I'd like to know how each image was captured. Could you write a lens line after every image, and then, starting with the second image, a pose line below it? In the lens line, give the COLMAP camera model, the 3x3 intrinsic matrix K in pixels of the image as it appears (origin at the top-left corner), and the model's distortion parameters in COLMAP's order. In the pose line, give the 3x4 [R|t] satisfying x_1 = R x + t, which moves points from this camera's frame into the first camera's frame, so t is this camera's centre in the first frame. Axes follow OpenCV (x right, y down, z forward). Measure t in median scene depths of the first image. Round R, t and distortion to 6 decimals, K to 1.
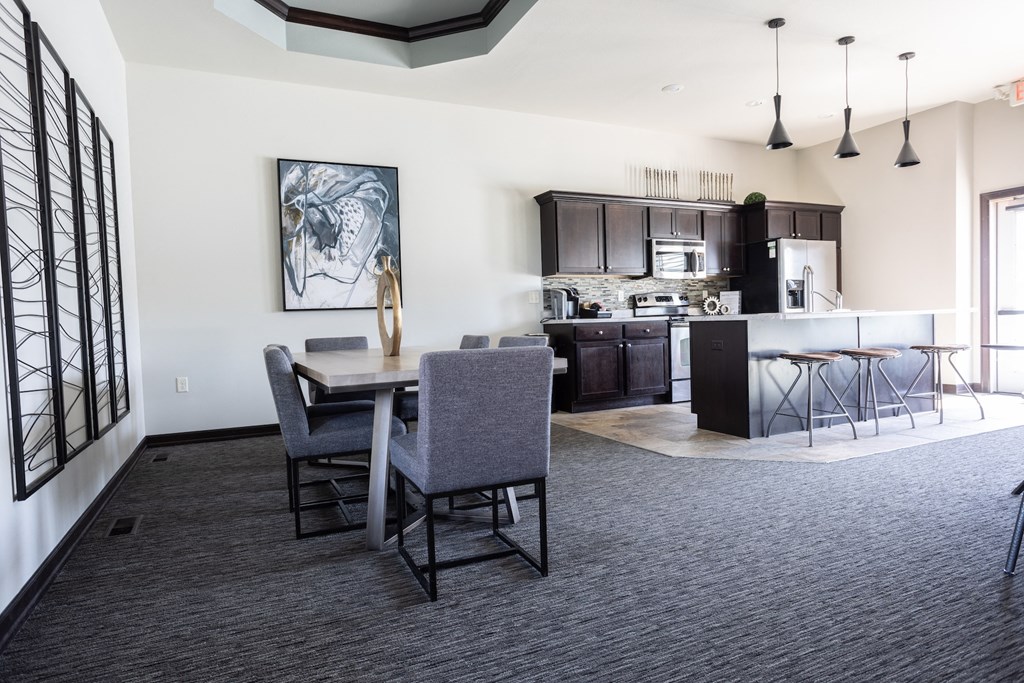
lens RADIAL K [[597.5, 0, 512.0], [0, 597.5, 341.5], [0, 0, 1]] dist [-0.007170, 0.000180]
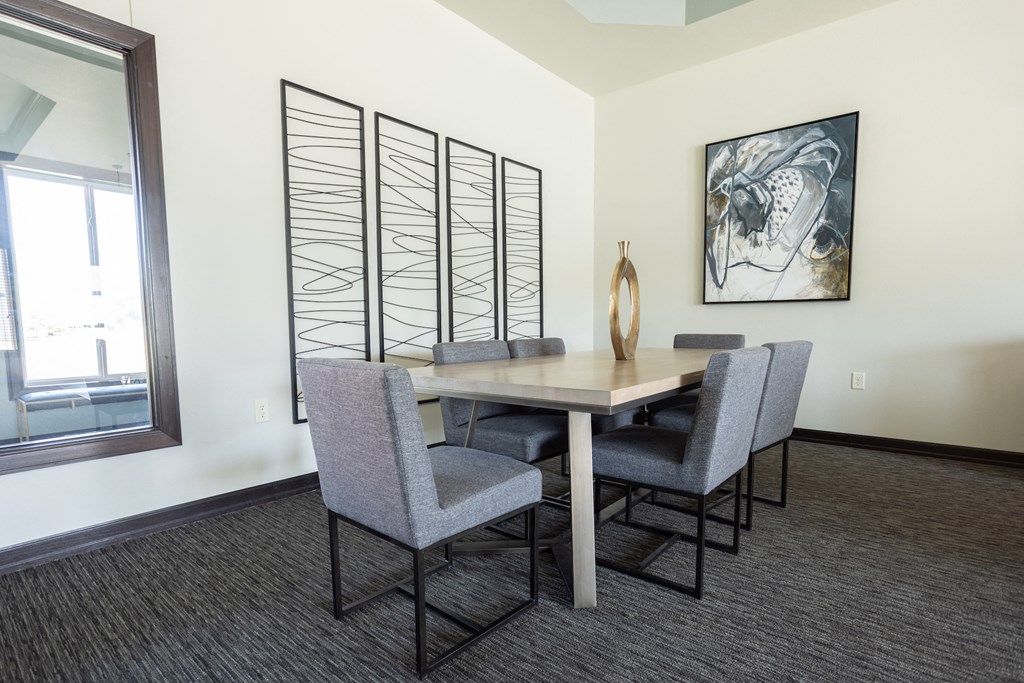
lens RADIAL K [[524.2, 0, 507.4], [0, 524.2, 365.8], [0, 0, 1]] dist [-0.010657, 0.000302]
pose [[0.417207, 0.109860, -0.902147, 0.260898], [-0.041410, 0.993934, 0.101887, -0.023800], [0.907867, -0.005150, 0.419226, 0.339360]]
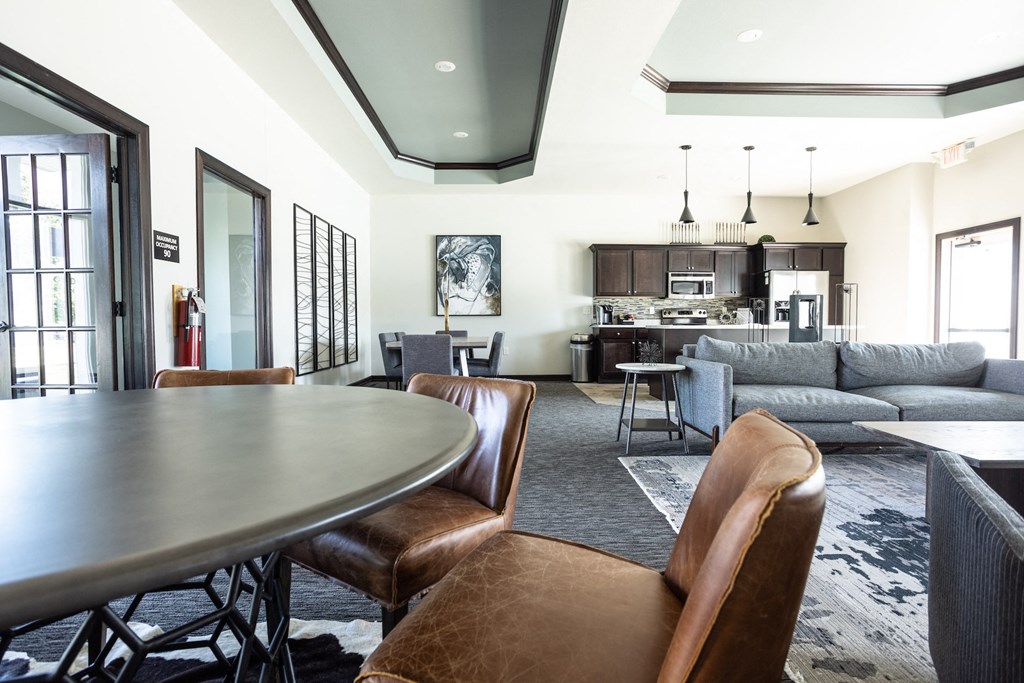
lens RADIAL K [[516.9, 0, 515.0], [0, 516.9, 336.3], [0, 0, 1]] dist [-0.012325, 0.000324]
pose [[0.915220, 0.039530, -0.401012, 0.487681], [-0.041903, 0.999118, 0.002854, -0.001644], [0.400771, 0.014191, 0.916068, -0.384393]]
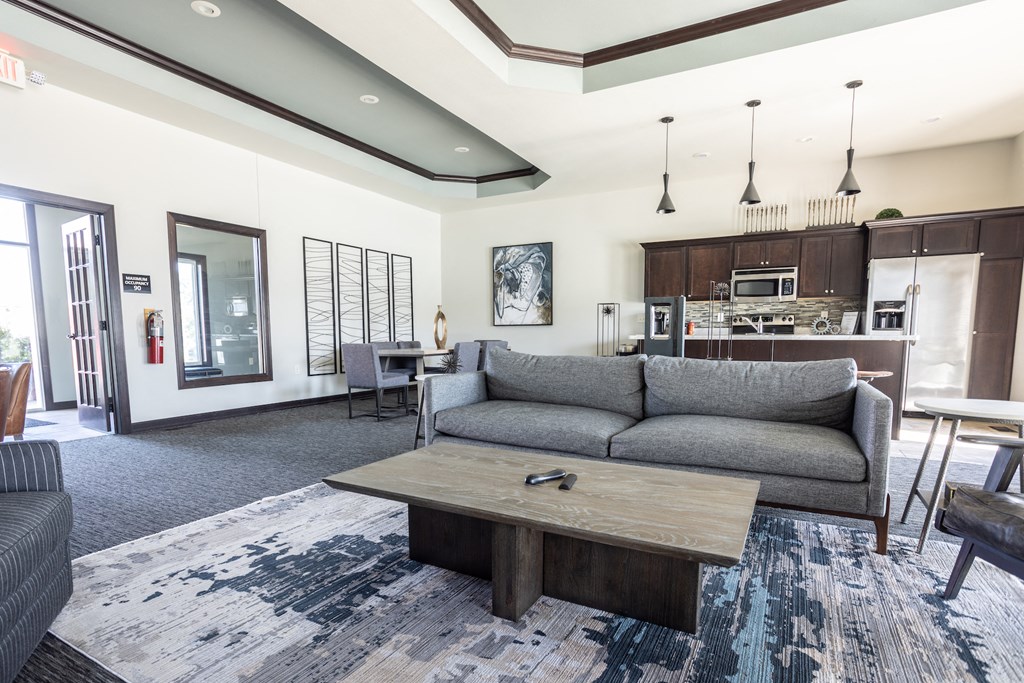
lens RADIAL K [[528.6, 0, 486.7], [0, 528.6, 385.6], [0, 0, 1]] dist [-0.013292, 0.000291]
pose [[0.576700, 0.109499, -0.809585, 1.004528], [-0.045075, 0.993732, 0.102296, -0.031775], [0.815712, -0.022502, 0.578021, -0.027785]]
